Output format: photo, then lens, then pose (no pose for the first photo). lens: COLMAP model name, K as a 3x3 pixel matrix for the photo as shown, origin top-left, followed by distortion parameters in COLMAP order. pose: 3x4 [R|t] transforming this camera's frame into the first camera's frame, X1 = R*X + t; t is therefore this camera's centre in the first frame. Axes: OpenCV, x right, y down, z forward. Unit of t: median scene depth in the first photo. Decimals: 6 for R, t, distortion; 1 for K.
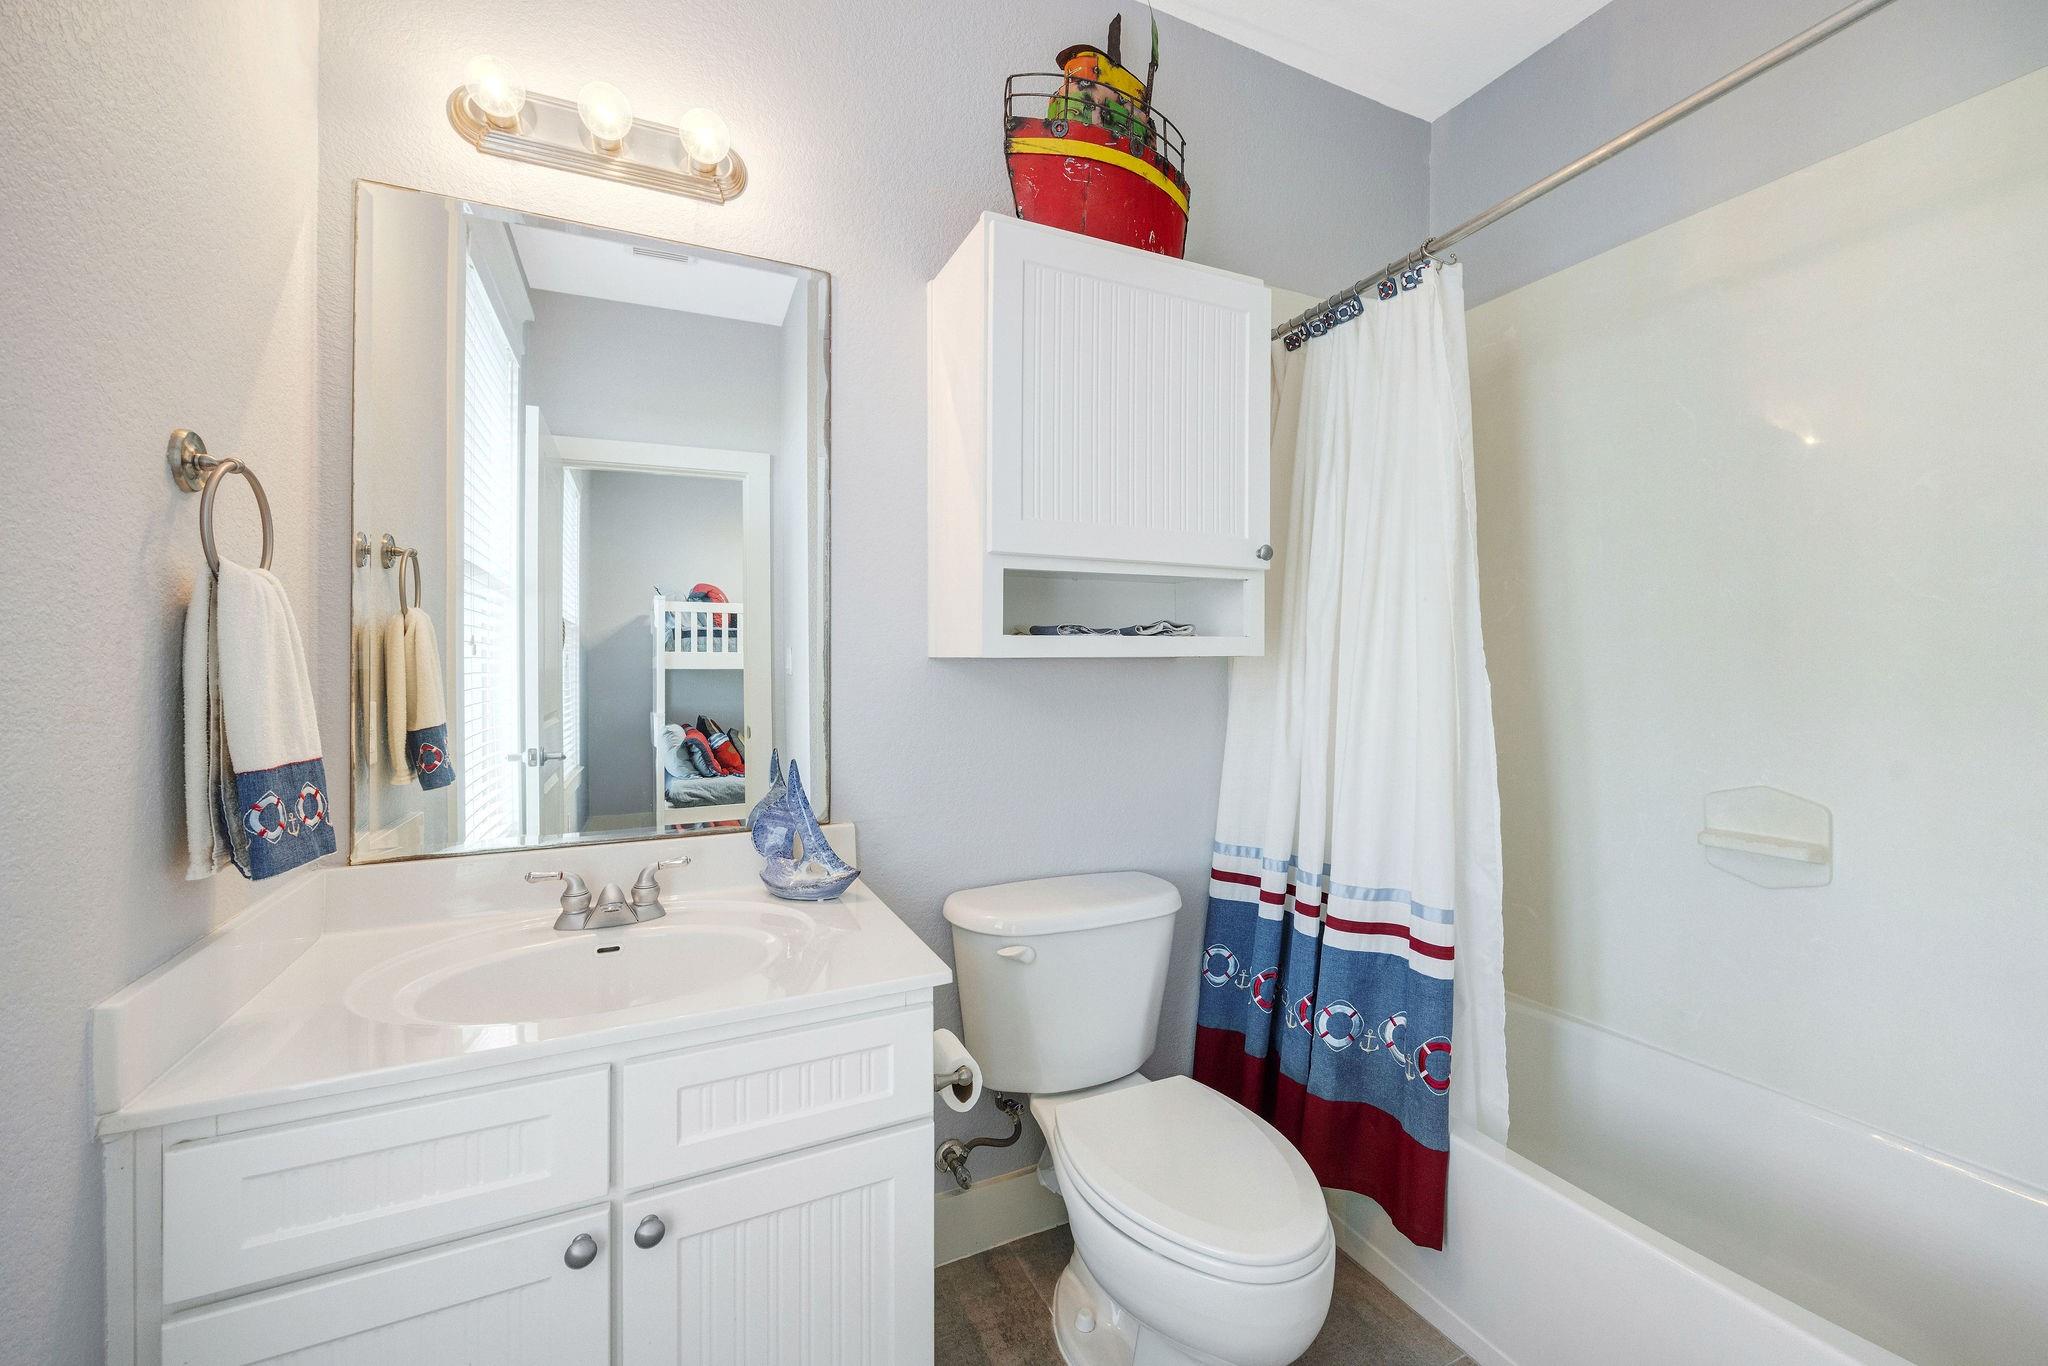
lens RADIAL K [[829.7, 0, 1064.6], [0, 829.7, 644.3], [0, 0, 1]] dist [-0.002250, -0.000180]
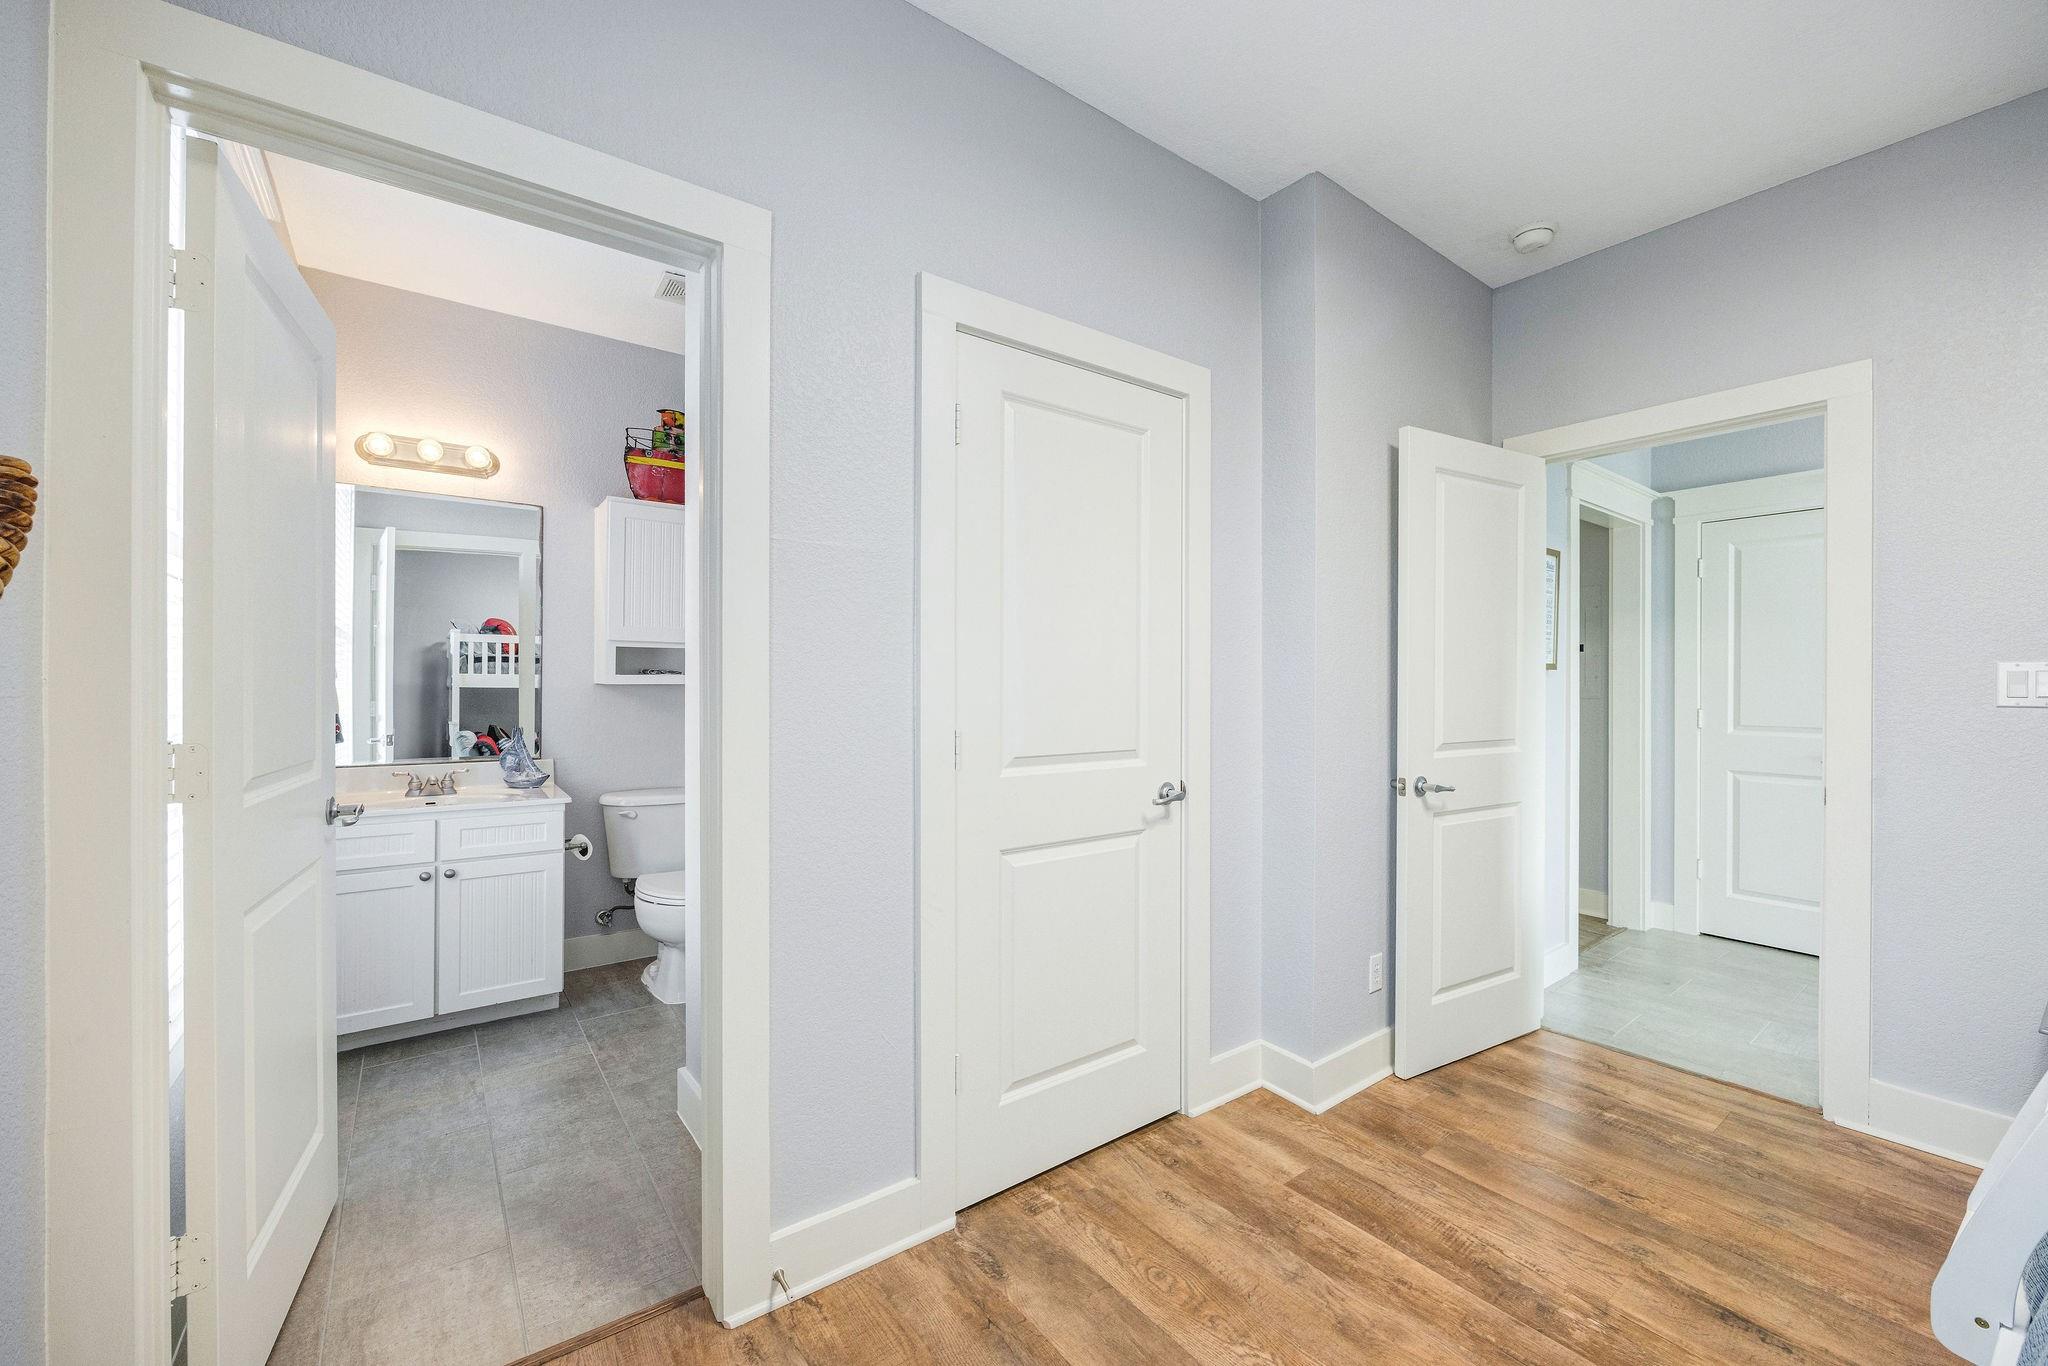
lens RADIAL K [[797.8, 0, 1028.5], [0, 797.8, 675.6], [0, 0, 1]] dist [-0.004226, 0.000034]
pose [[0.985493, 0.012920, 0.169223, 0.650690], [-0.014631, 0.999854, 0.008867, -0.041388], [-0.169083, -0.011214, 0.985538, -1.332753]]
